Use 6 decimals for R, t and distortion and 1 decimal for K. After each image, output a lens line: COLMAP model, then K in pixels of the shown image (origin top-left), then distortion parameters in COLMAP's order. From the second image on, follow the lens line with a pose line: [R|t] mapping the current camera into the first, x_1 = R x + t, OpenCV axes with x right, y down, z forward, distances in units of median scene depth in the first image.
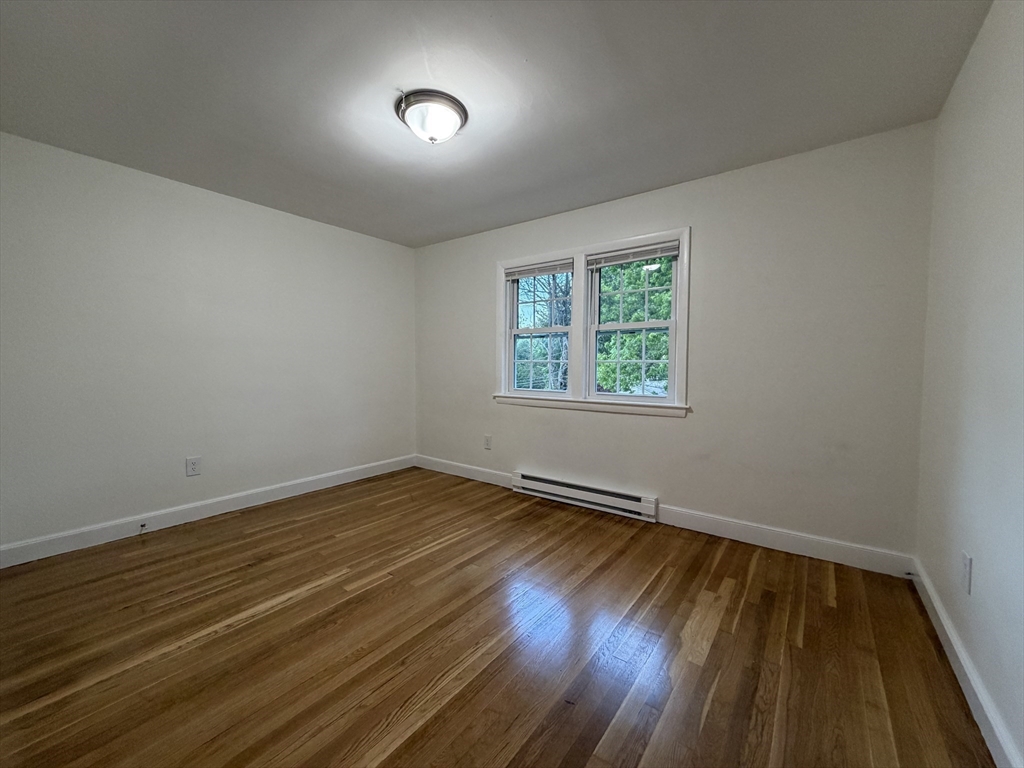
lens RADIAL K [[408.9, 0, 510.2], [0, 408.9, 383.6], [0, 0, 1]] dist [-0.001385, 0.000338]
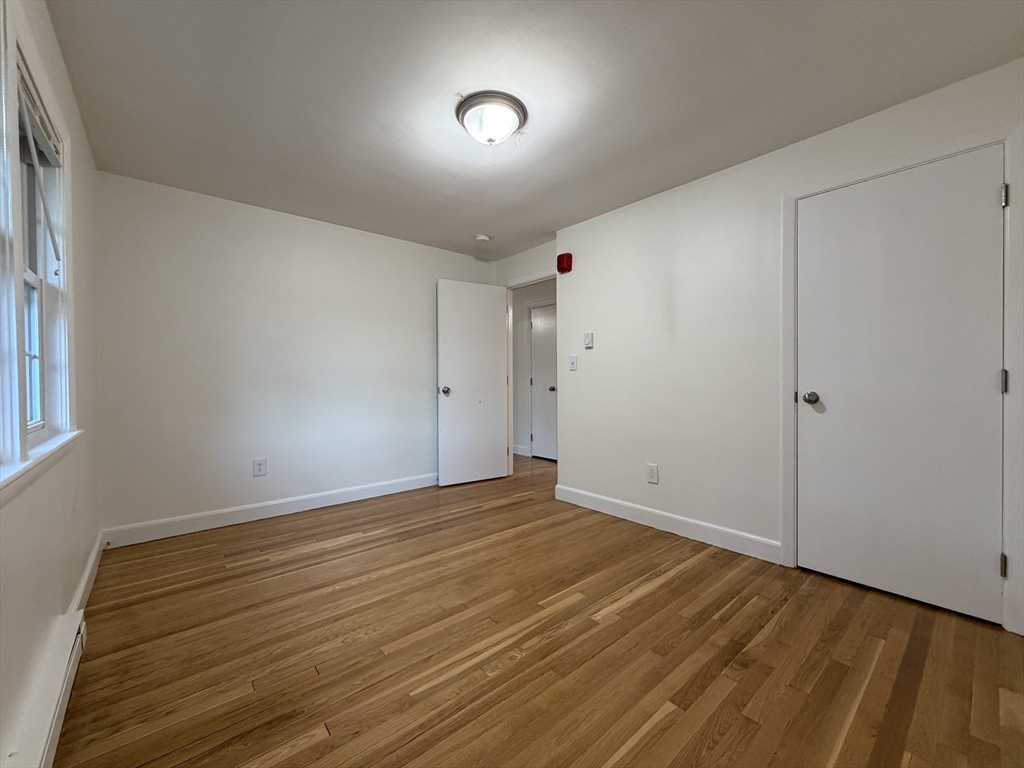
lens RADIAL K [[408.9, 0, 510.2], [0, 408.9, 383.6], [0, 0, 1]] dist [-0.001385, 0.000338]
pose [[-0.975233, -0.005000, 0.221121, -0.427977], [0.006242, 0.998724, 0.050112, -0.052428], [-0.221090, 0.050251, -0.973958, 1.885446]]
